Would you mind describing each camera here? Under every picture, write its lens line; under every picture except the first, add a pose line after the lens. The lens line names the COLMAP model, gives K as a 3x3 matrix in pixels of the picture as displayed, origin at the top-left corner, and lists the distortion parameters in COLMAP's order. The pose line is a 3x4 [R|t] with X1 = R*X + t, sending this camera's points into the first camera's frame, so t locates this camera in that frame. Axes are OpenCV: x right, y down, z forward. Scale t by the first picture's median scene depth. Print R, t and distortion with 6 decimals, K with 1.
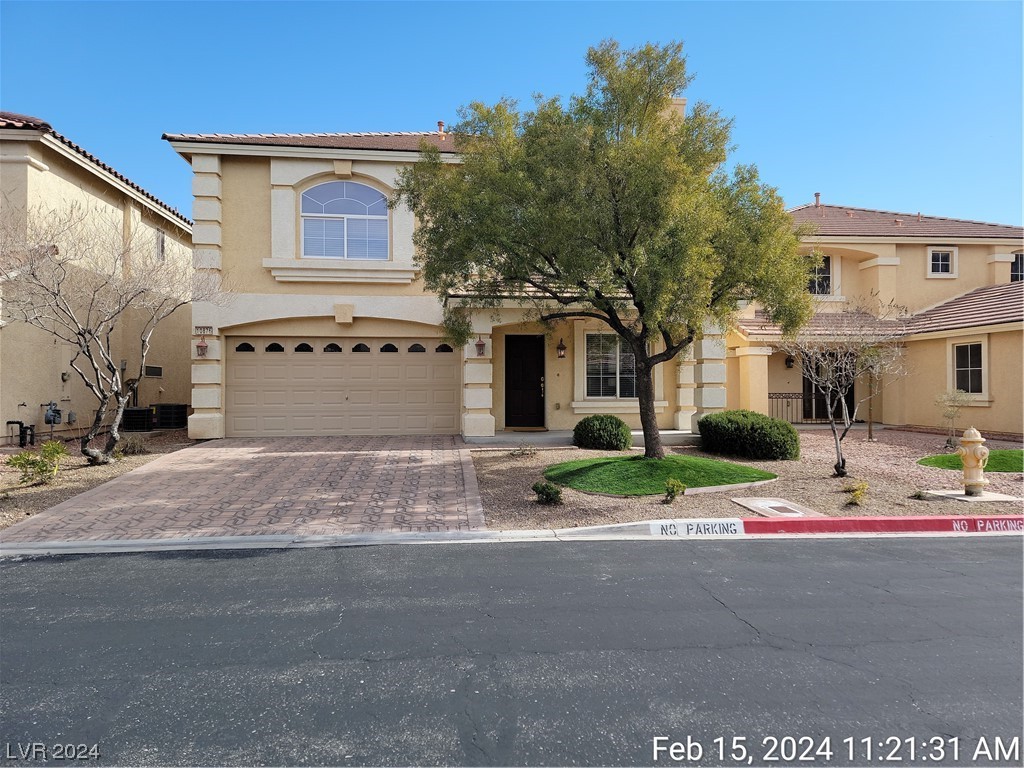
lens RADIAL K [[702.4, 0, 512.0], [0, 702.4, 384.0], [0, 0, 1]] dist [0.074709, -0.000441]
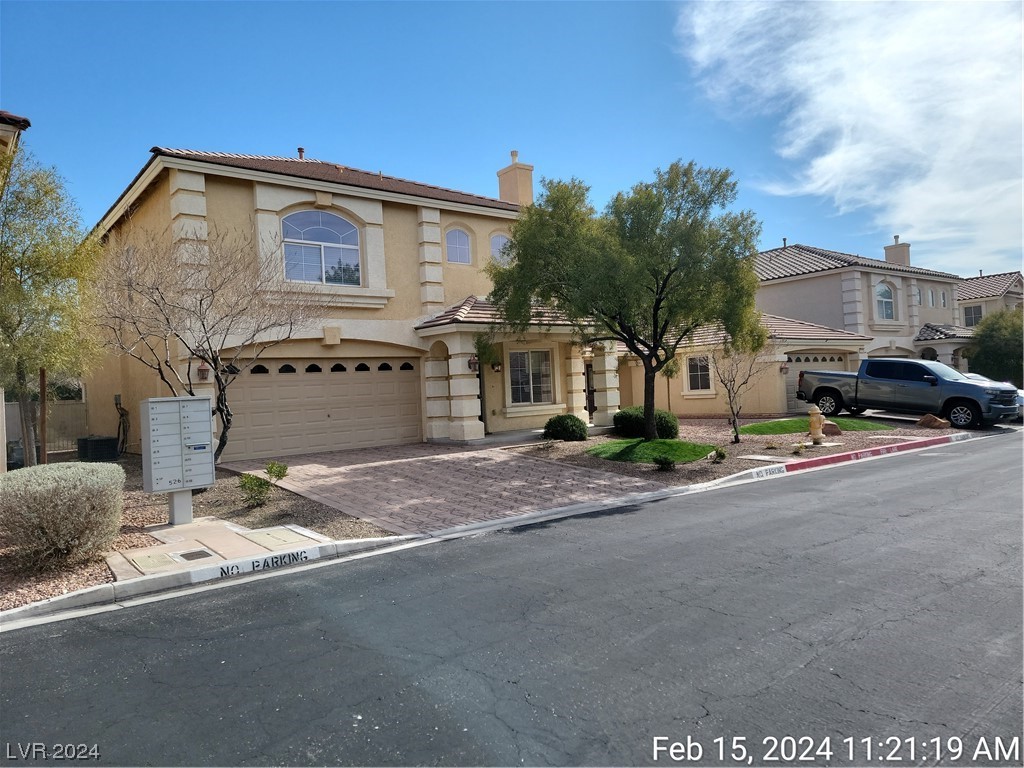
lens RADIAL K [[683.2, 0, 512.0], [0, 683.2, 384.0], [0, 0, 1]] dist [0.102728, 0.000601]
pose [[0.860668, -0.036014, 0.507891, -0.533901], [0.048961, 0.998727, -0.012152, -0.001213], [-0.506807, 0.035325, 0.861335, -0.028266]]
